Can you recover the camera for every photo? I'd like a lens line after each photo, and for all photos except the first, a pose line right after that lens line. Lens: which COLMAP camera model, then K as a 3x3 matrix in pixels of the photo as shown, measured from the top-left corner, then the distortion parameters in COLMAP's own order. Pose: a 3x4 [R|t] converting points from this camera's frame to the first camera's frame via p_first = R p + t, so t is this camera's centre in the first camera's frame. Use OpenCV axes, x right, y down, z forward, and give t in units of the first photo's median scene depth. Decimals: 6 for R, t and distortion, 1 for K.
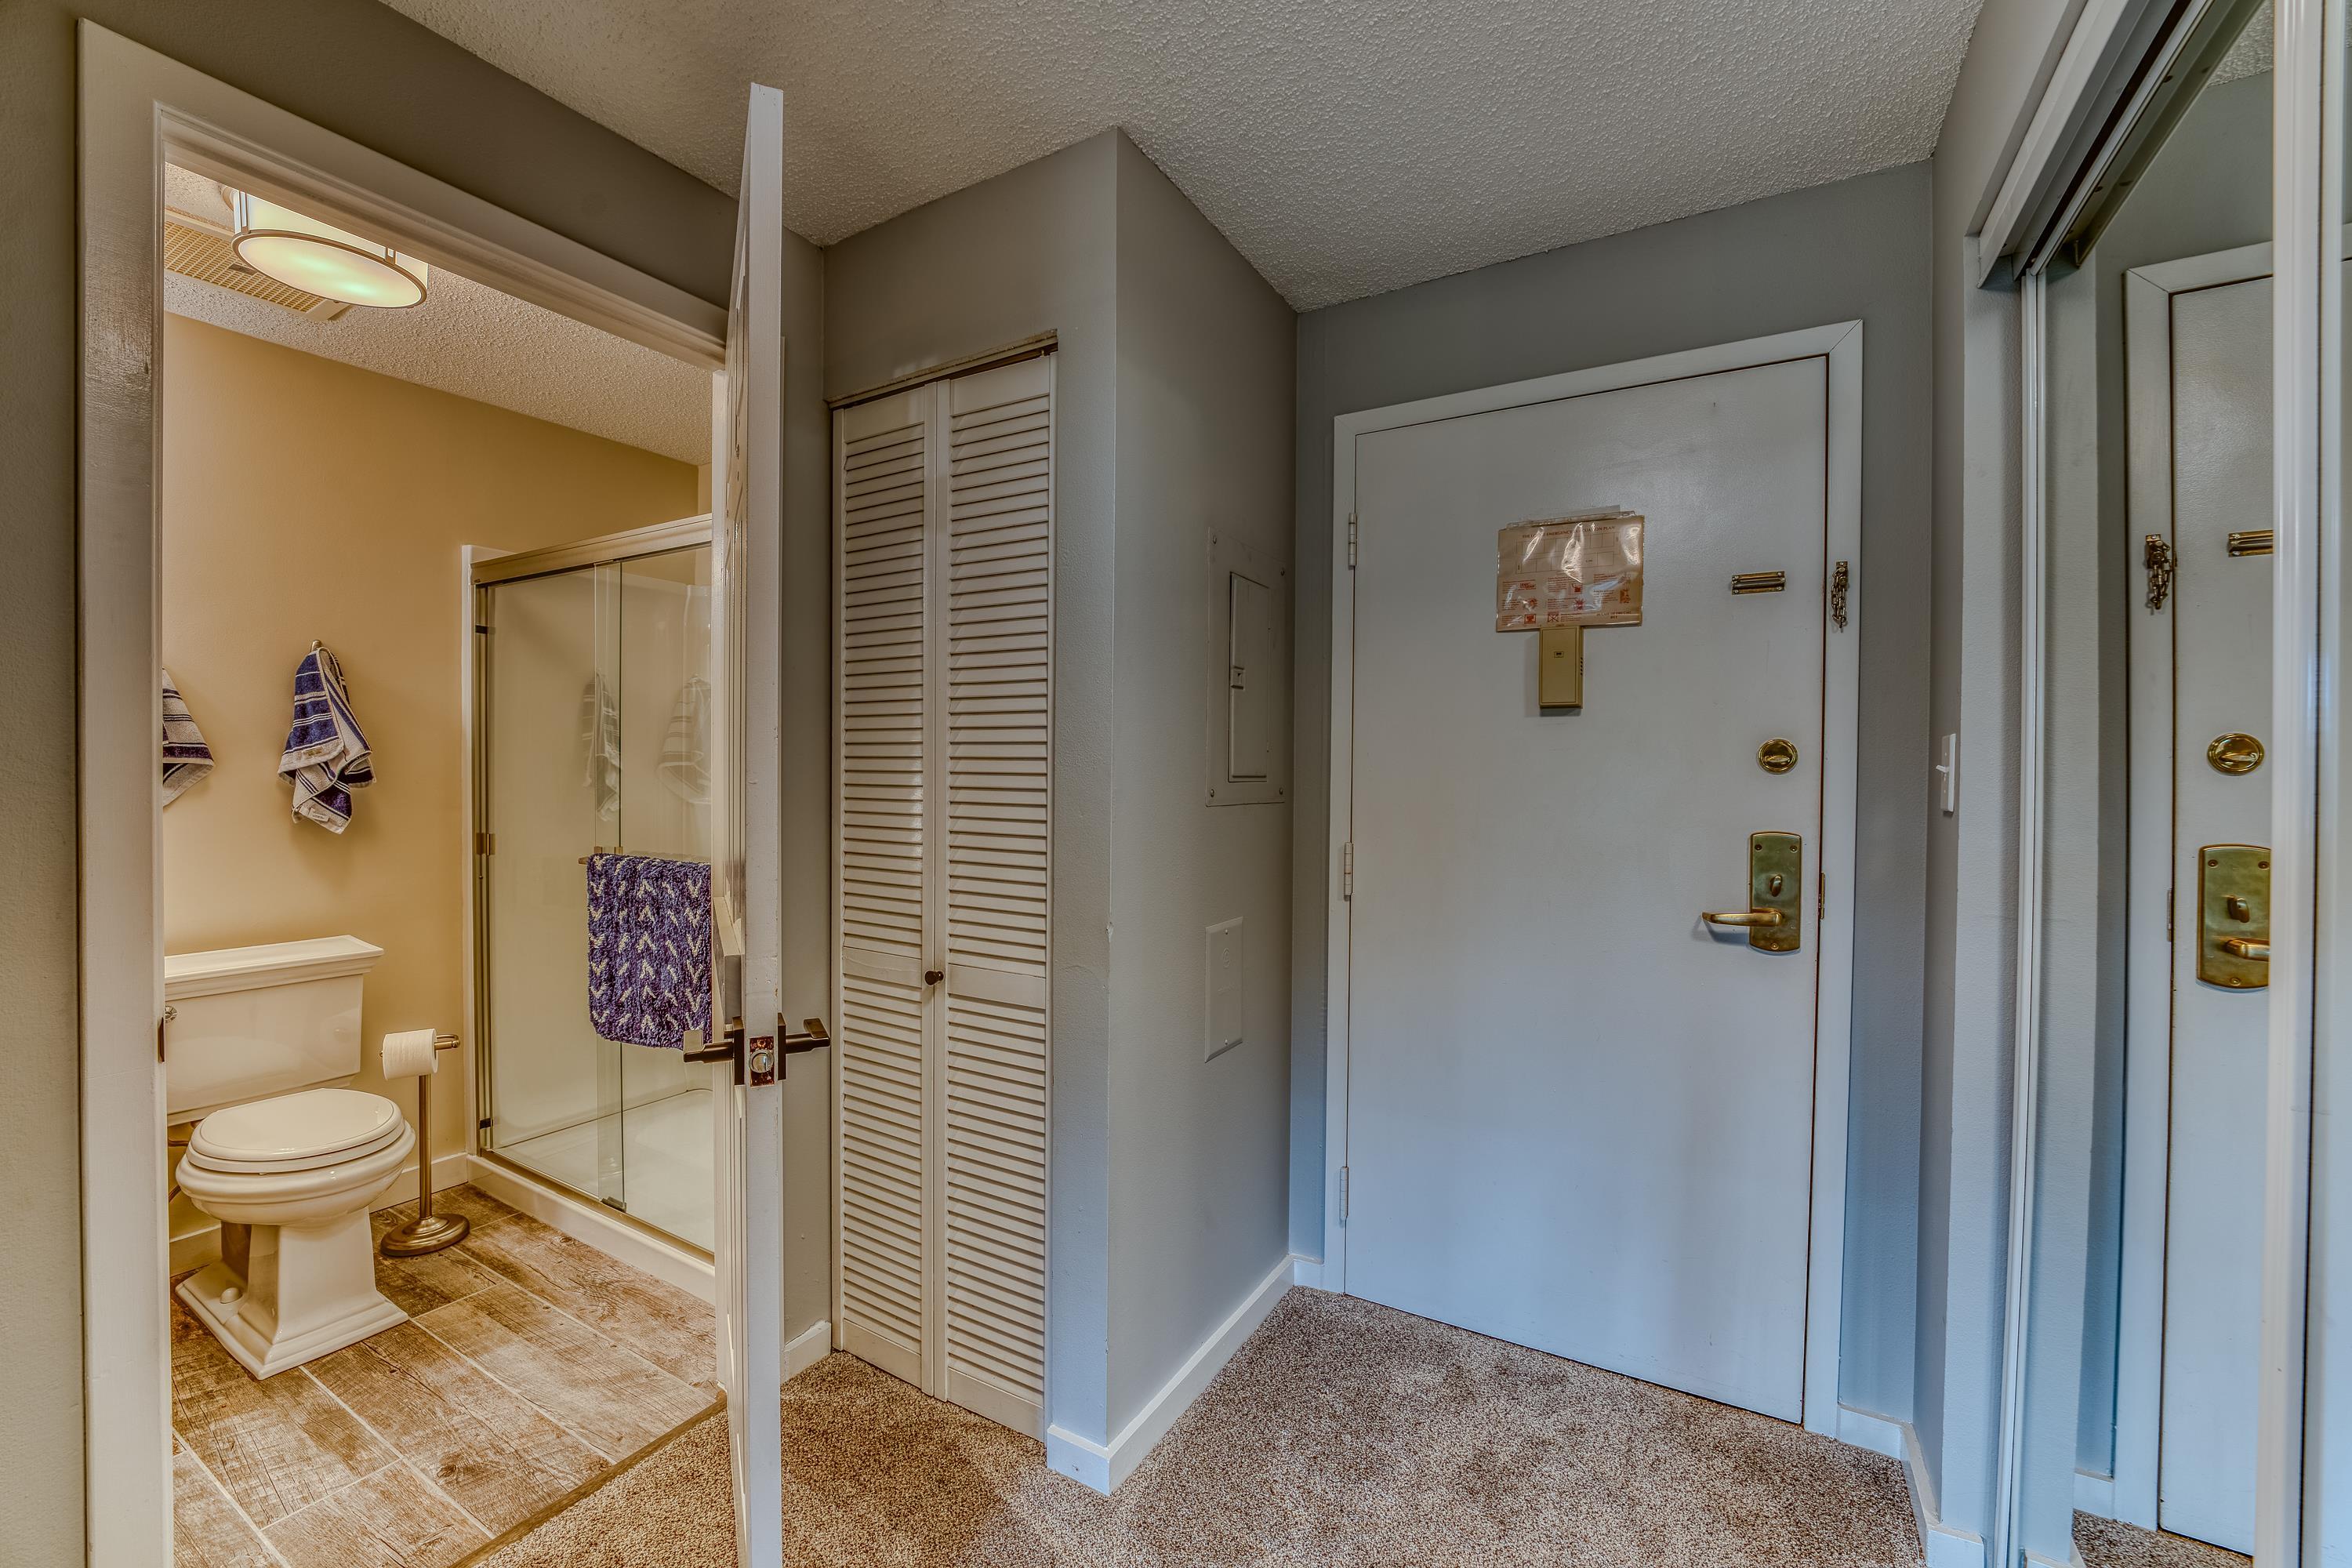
lens RADIAL K [[949.9, 0, 1170.6], [0, 949.9, 784.5], [0, 0, 1]] dist [-0.023866, 0.004033]
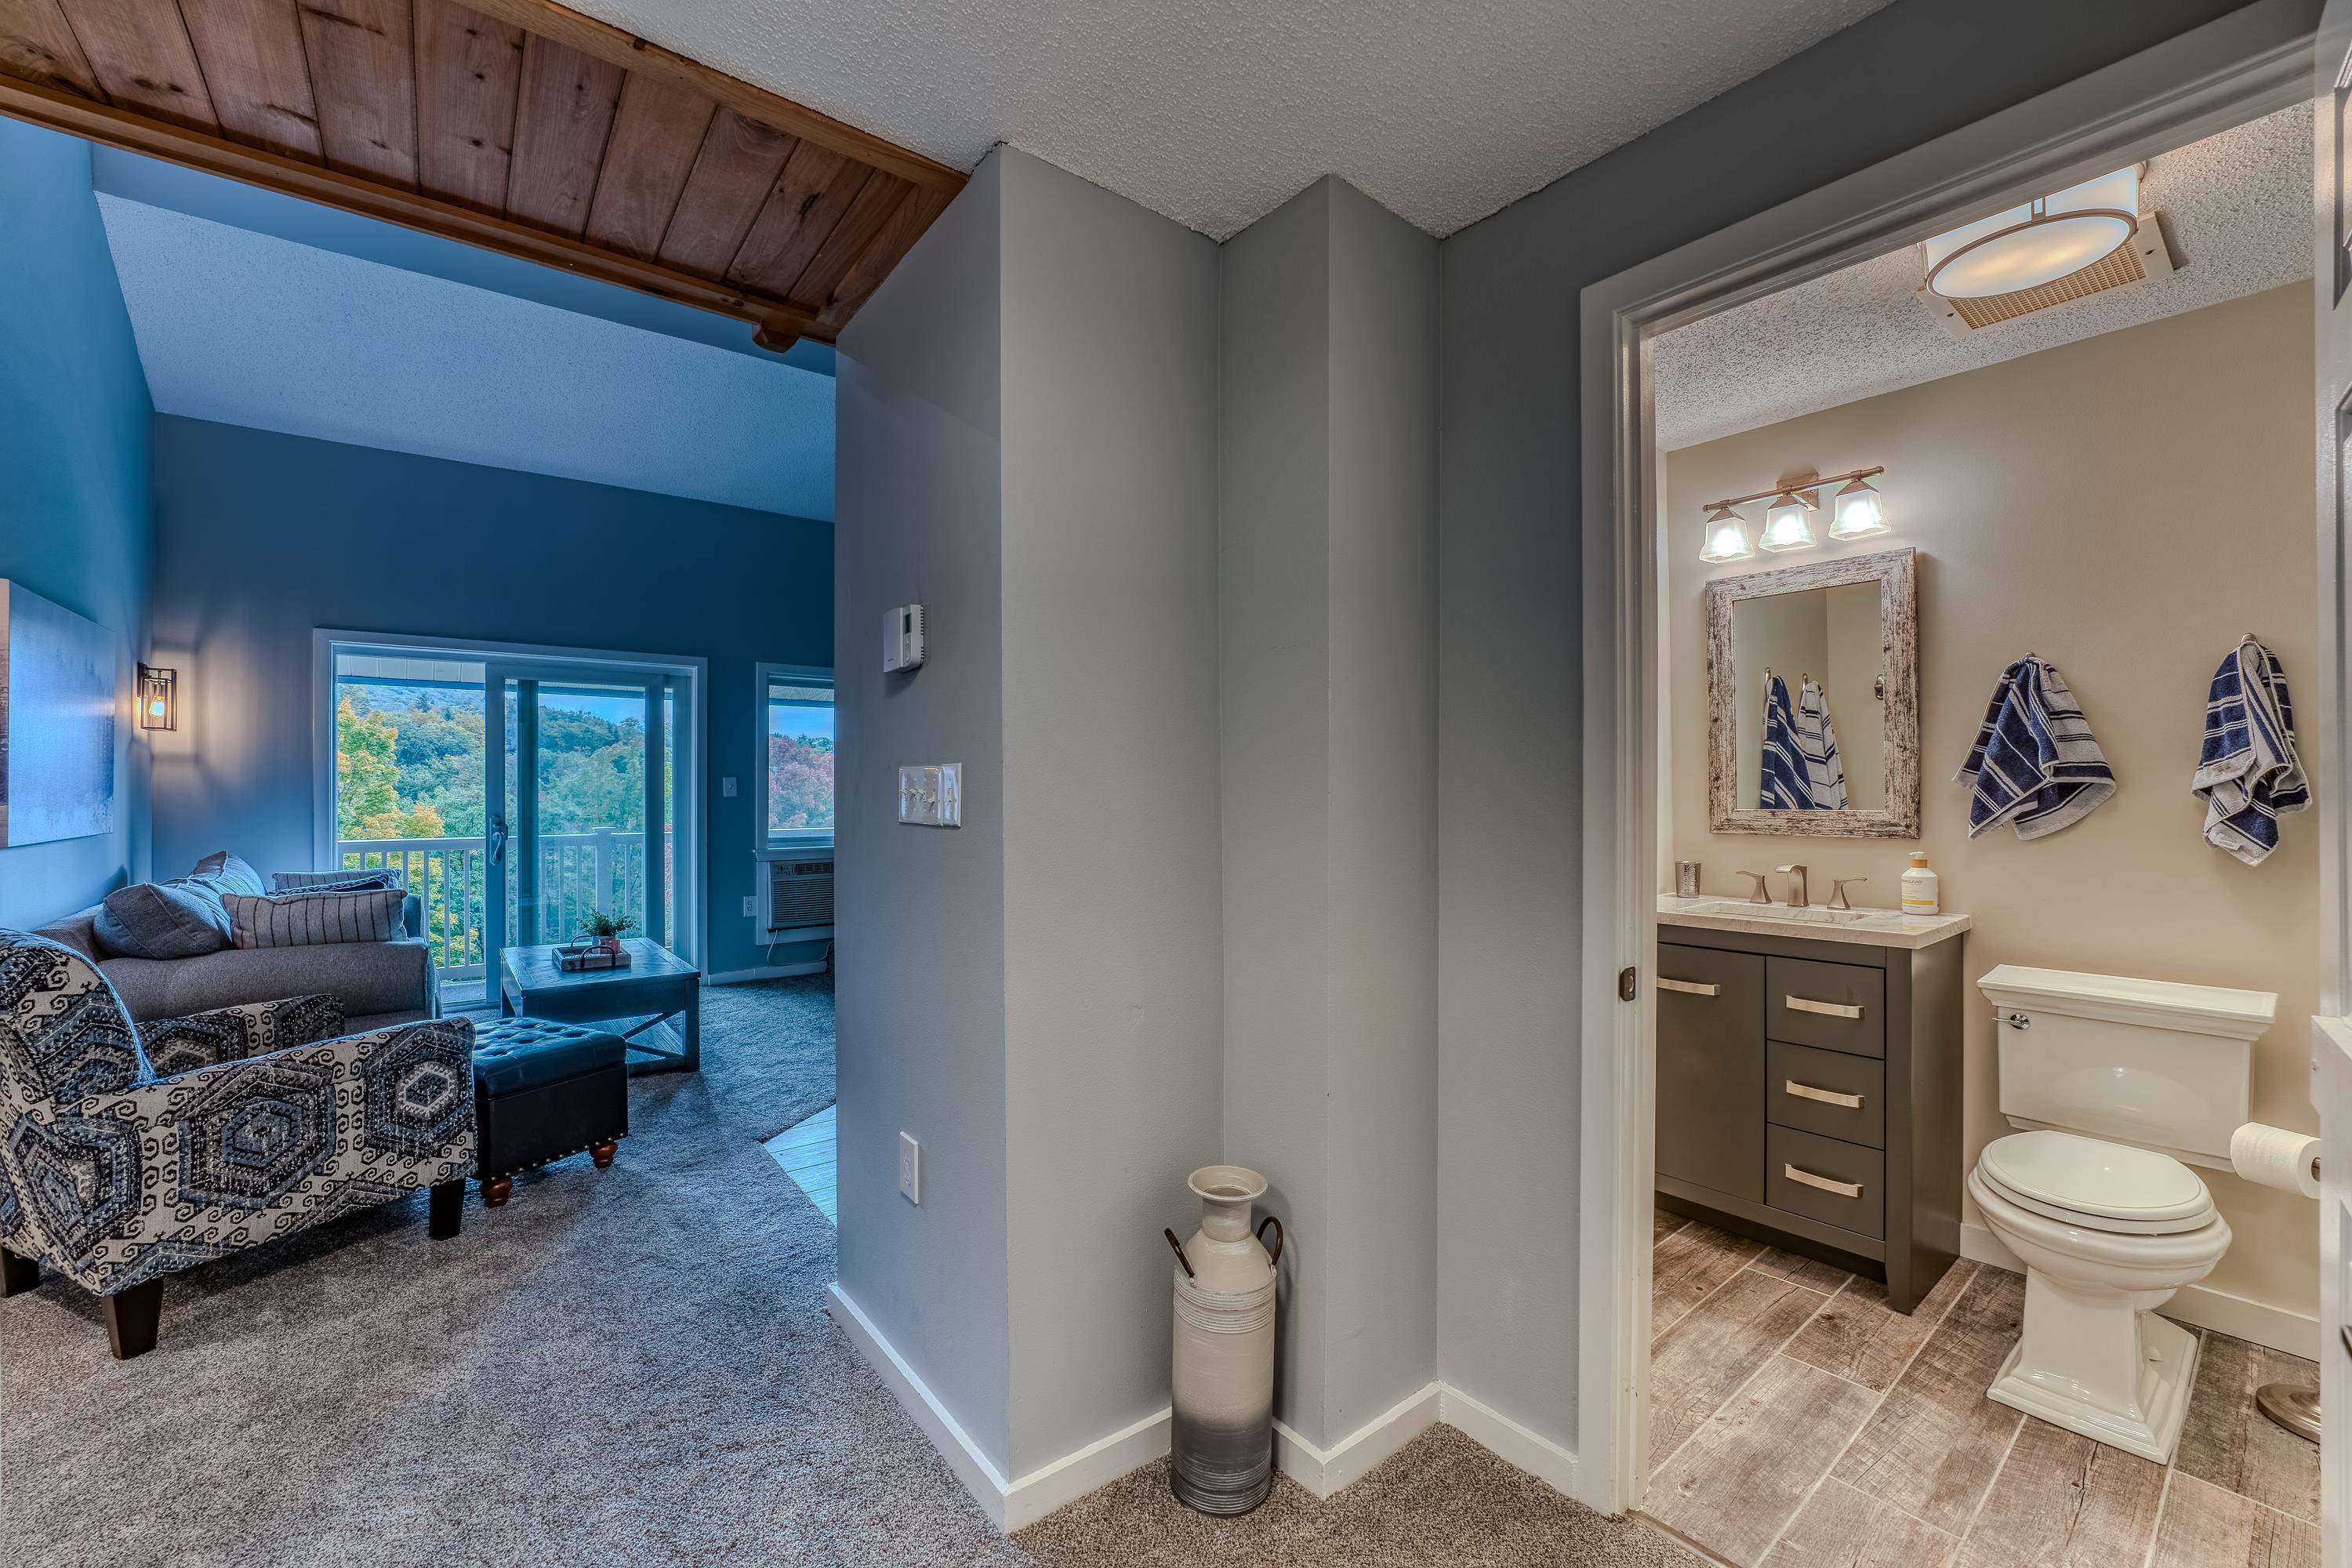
lens RADIAL K [[955.3, 0, 1173.4], [0, 955.3, 784.5], [0, 0, 1]] dist [-0.027679, 0.004092]
pose [[-0.368232, -0.009562, -0.929685, 0.228206], [-0.013363, 0.999898, -0.004992, -0.002192], [0.929638, 0.010585, -0.368322, 0.441140]]
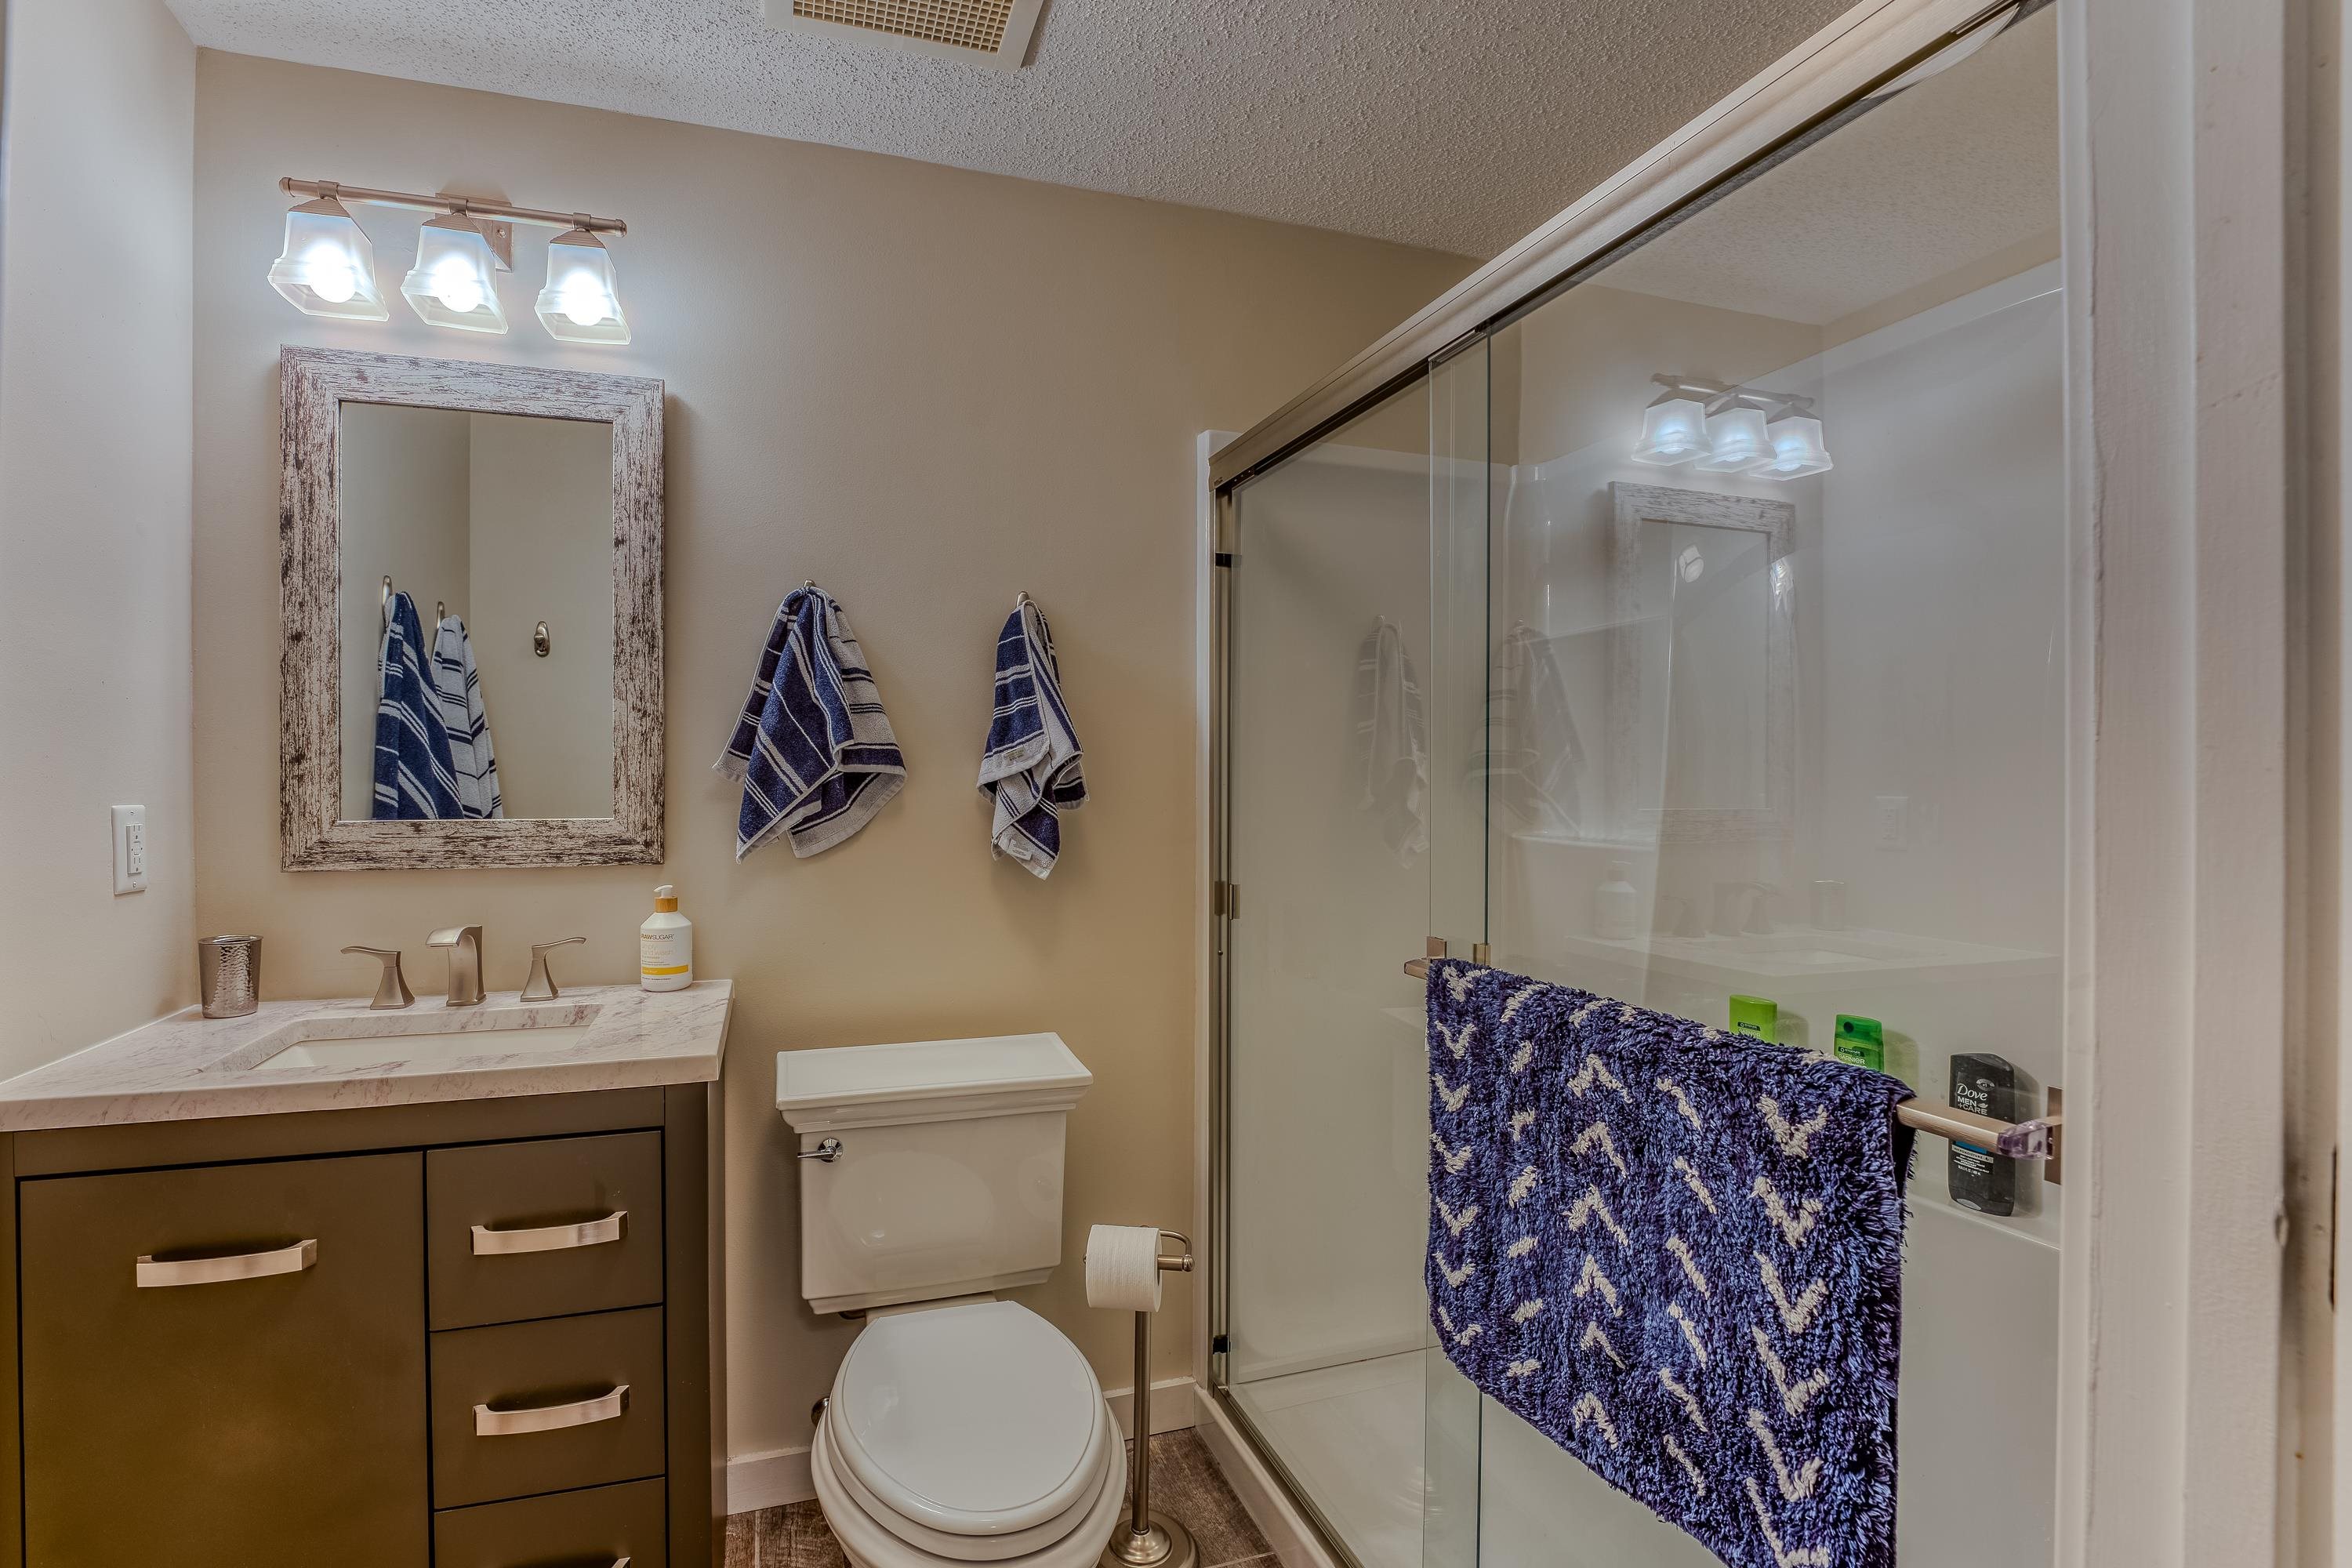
lens RADIAL K [[1010.8, 0, 1063.4], [0, 1010.8, 786.0], [0, 0, 1]] dist [-0.024178, 0.000256]
pose [[0.727178, -0.002229, -0.686445, -0.416045], [-0.008128, 0.999897, -0.011858, -0.004687], [0.686401, 0.014202, 0.727085, 0.521876]]
